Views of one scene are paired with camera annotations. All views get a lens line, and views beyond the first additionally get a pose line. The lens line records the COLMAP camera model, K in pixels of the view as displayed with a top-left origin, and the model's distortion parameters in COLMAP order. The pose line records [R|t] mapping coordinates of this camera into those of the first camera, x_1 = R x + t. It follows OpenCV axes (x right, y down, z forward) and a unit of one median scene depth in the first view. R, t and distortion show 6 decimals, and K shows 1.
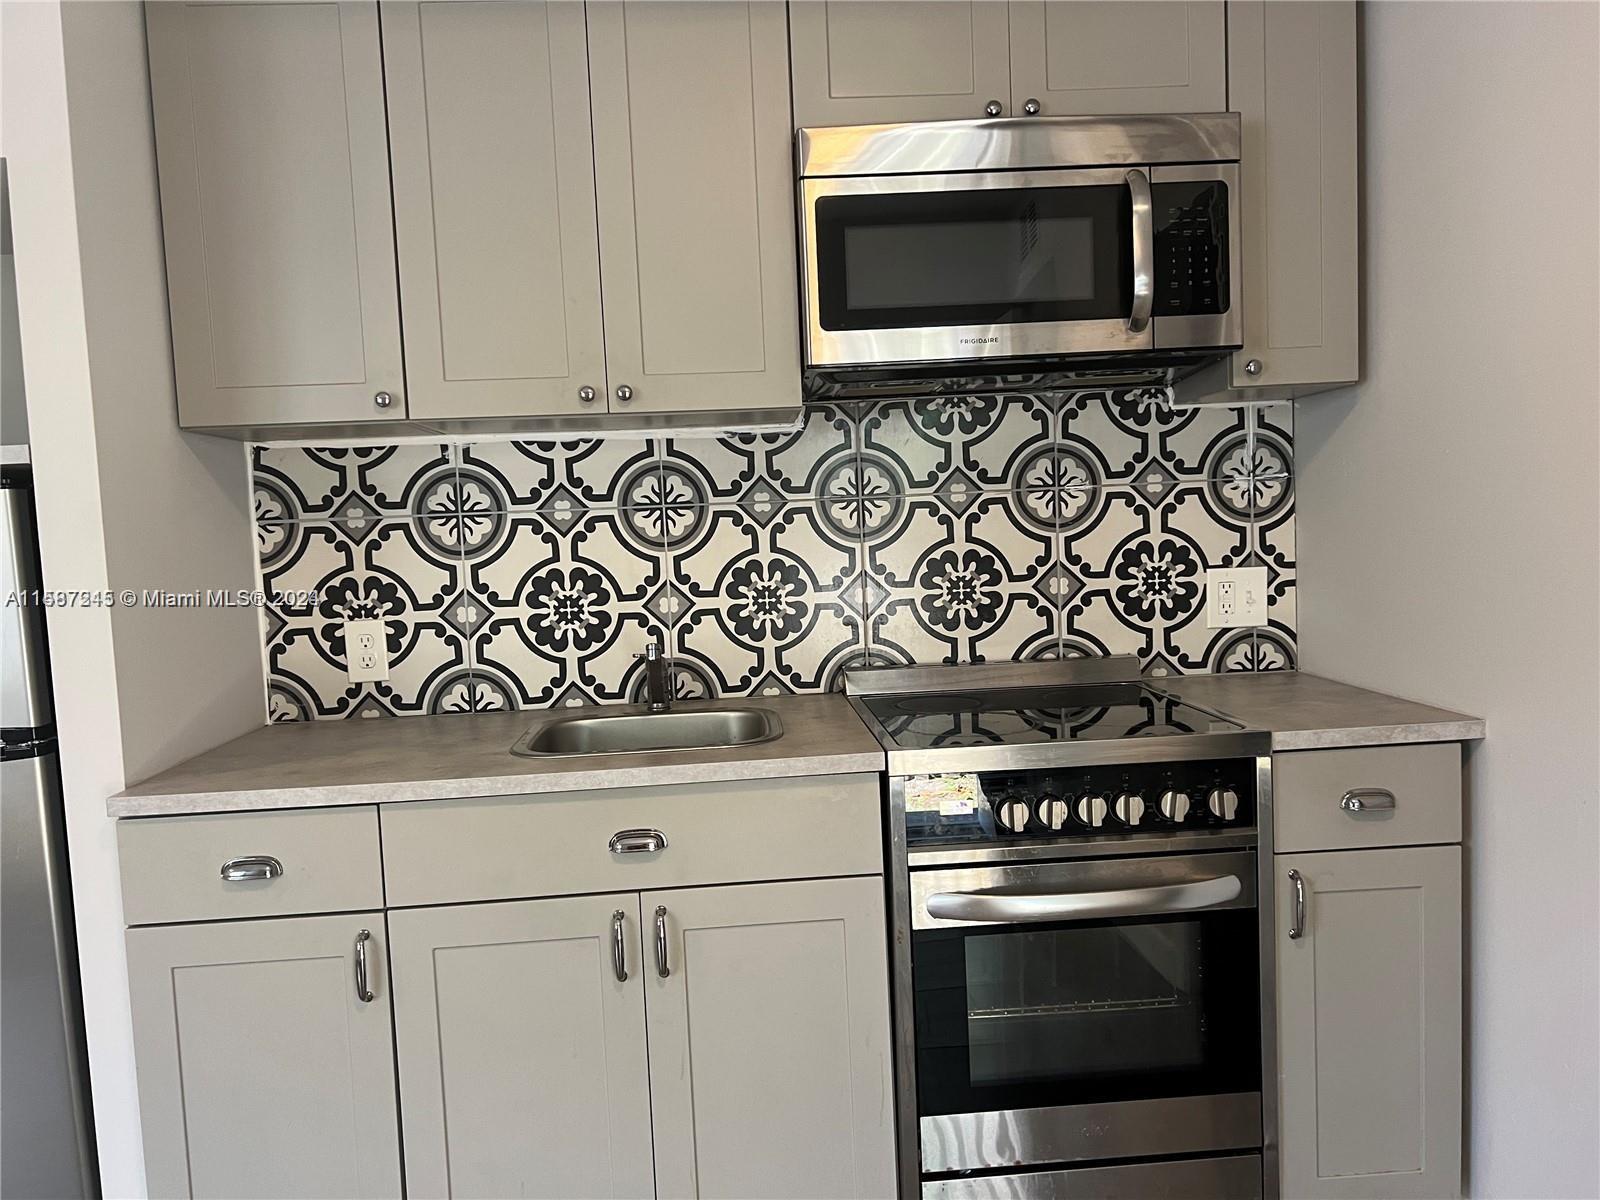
lens RADIAL K [[1323.2, 0, 704.5], [0, 1323.2, 621.0], [0, 0, 1]] dist [0.101984, -0.226318]
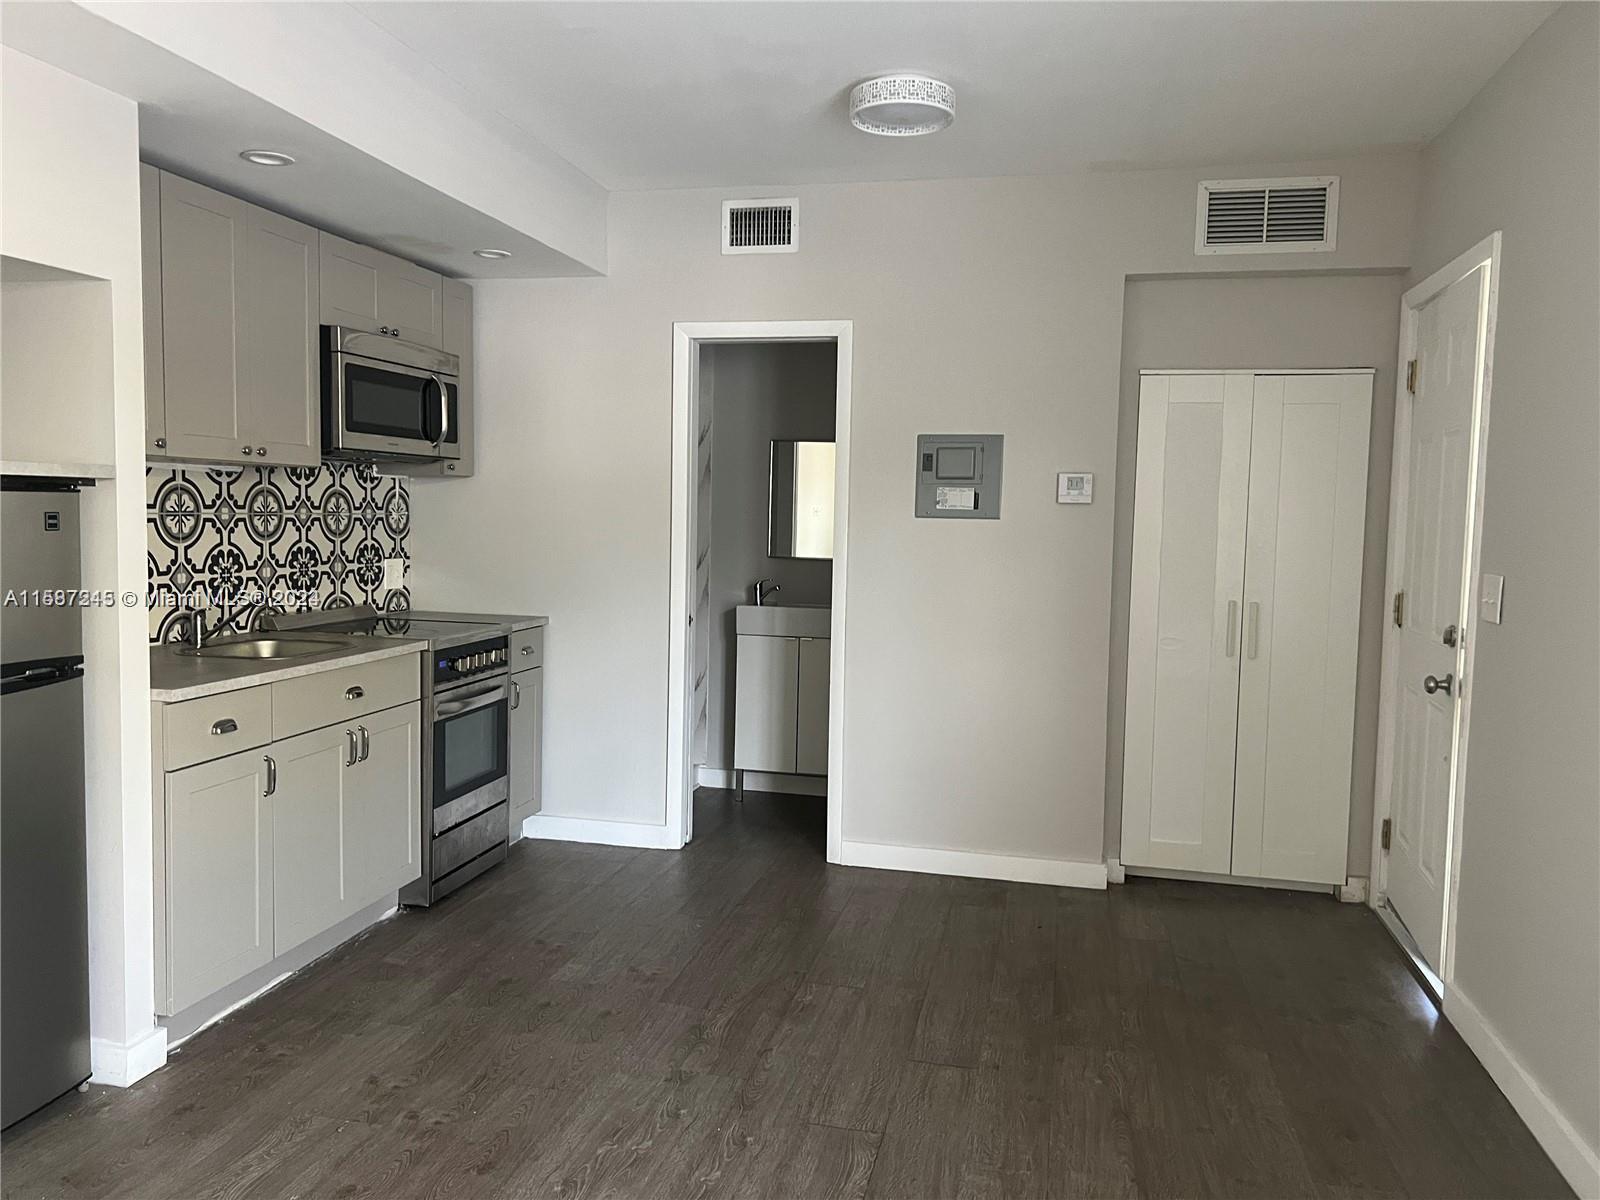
lens RADIAL K [[1221.1, 0, 805.5], [0, 1221.1, 598.8], [0, 0, 1]] dist [0.062885, -0.060377]
pose [[0.282761, -0.021420, 0.958951, -1.197849], [0.067974, 0.997685, 0.002242, 0.057790], [-0.956779, 0.064550, 0.283562, -0.091311]]
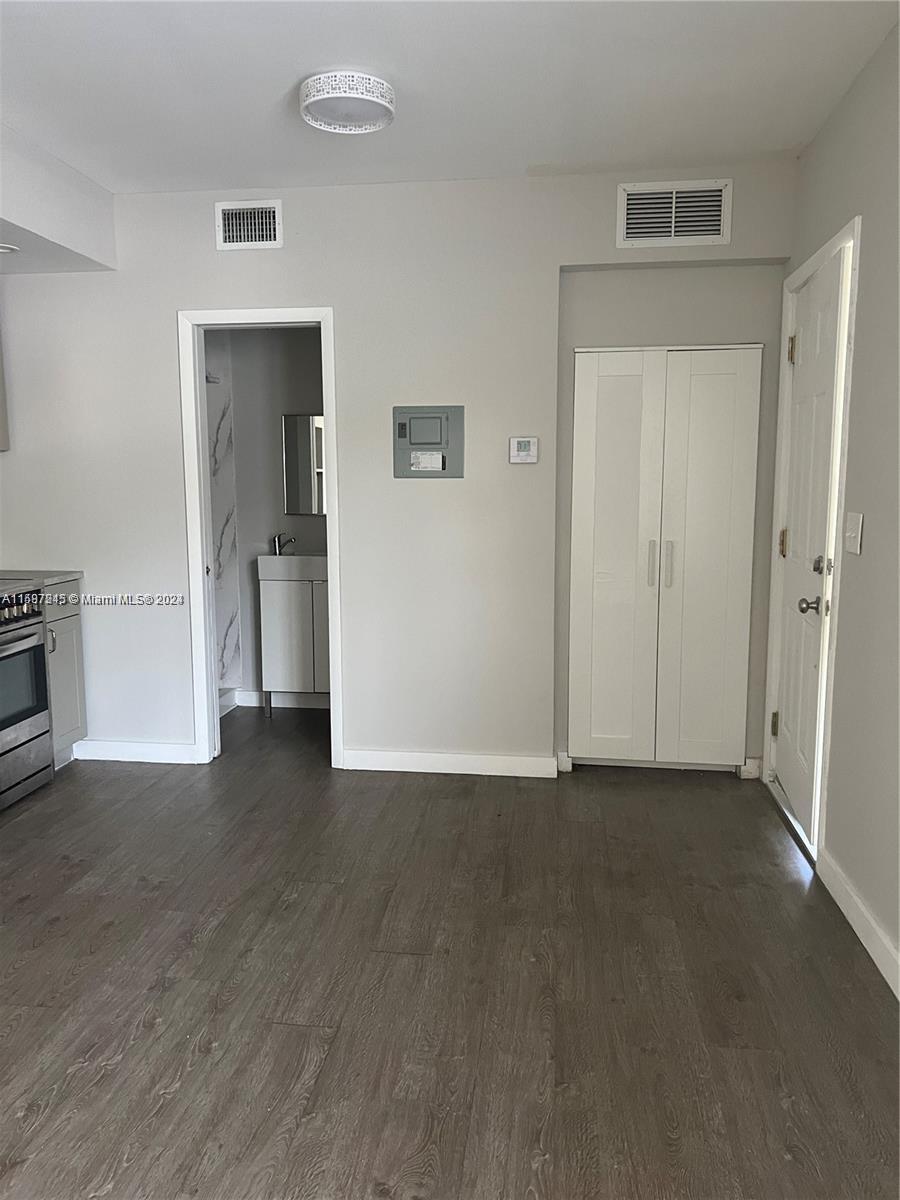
lens RADIAL K [[915.9, 0, 450.0], [0, 915.9, 600.0], [0, 0, 1]] dist [0.062885, -0.060377]
pose [[0.194227, -0.089691, 0.976848, -0.992199], [0.098649, 0.992549, 0.071519, 0.060038], [-0.975984, 0.082474, 0.201628, -0.143591]]
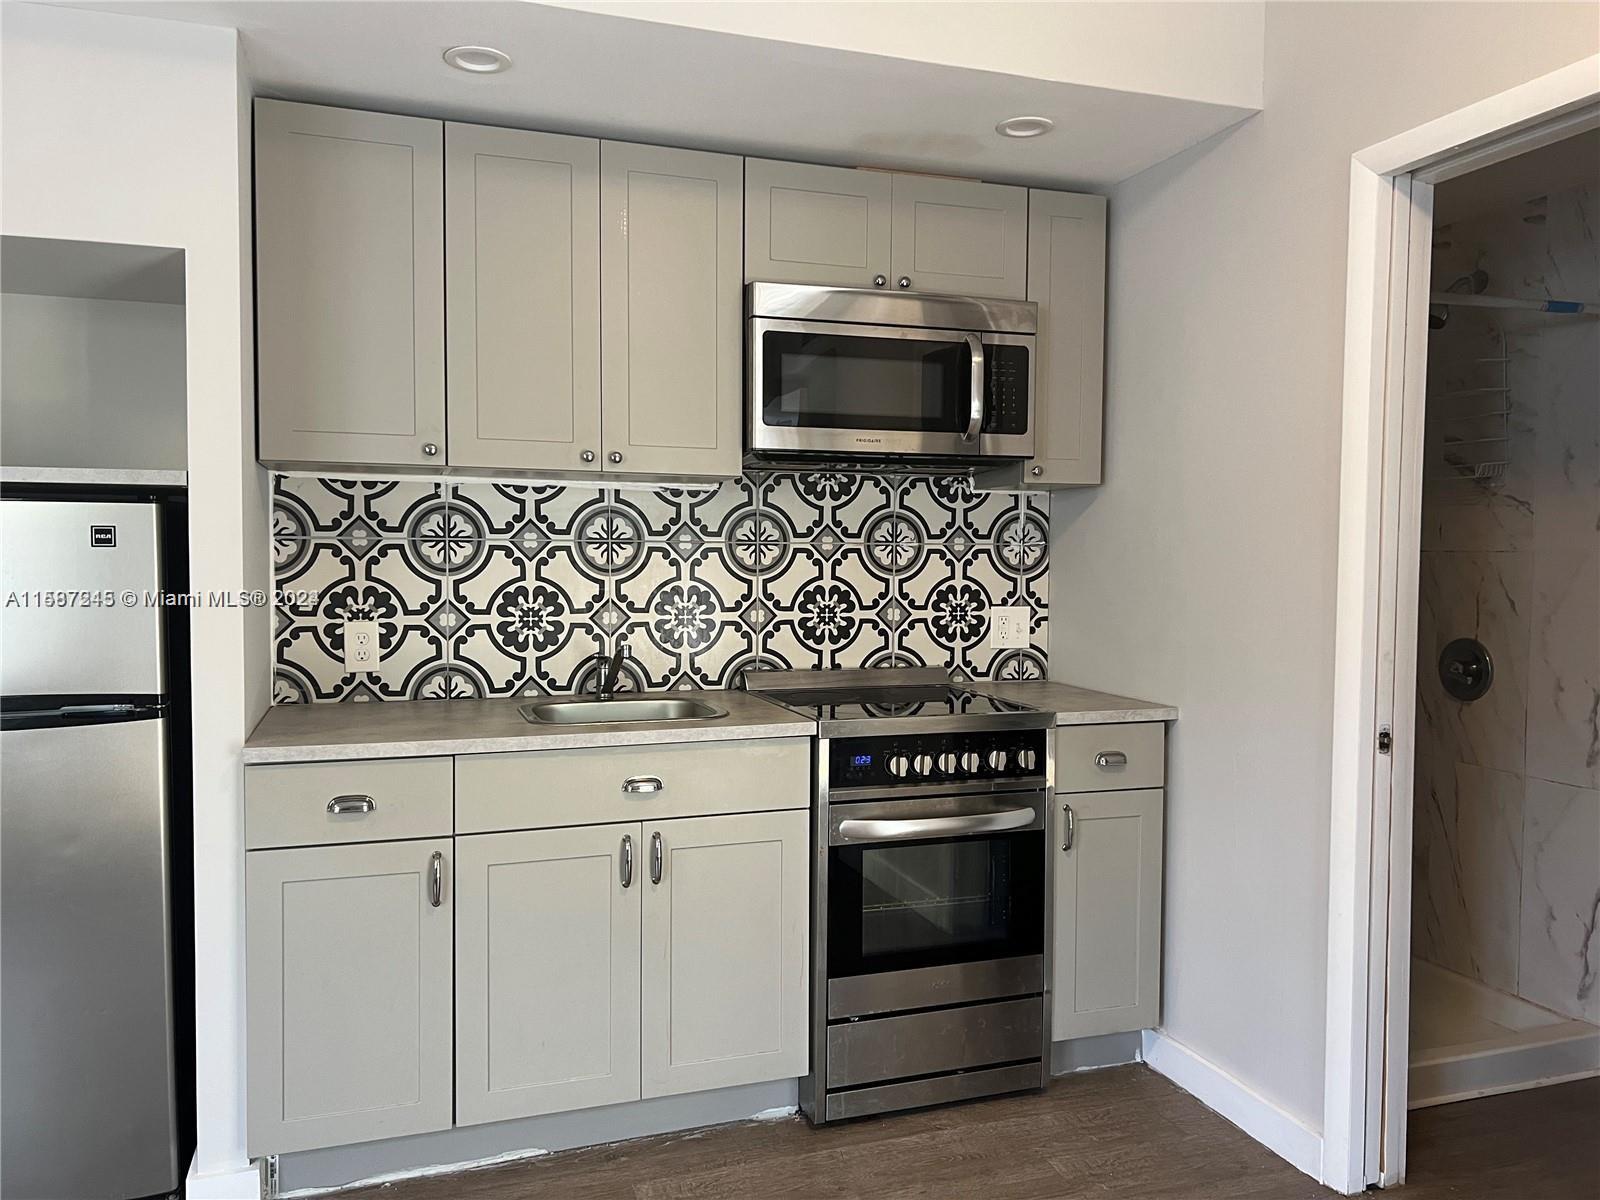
lens RADIAL K [[1221.1, 0, 805.5], [0, 1221.1, 598.8], [0, 0, 1]] dist [0.062885, -0.060377]
pose [[0.961374, 0.040203, 0.272295, -0.169658], [-0.028276, 0.998467, -0.047588, 0.020606], [-0.273790, 0.038050, 0.961036, -0.193610]]
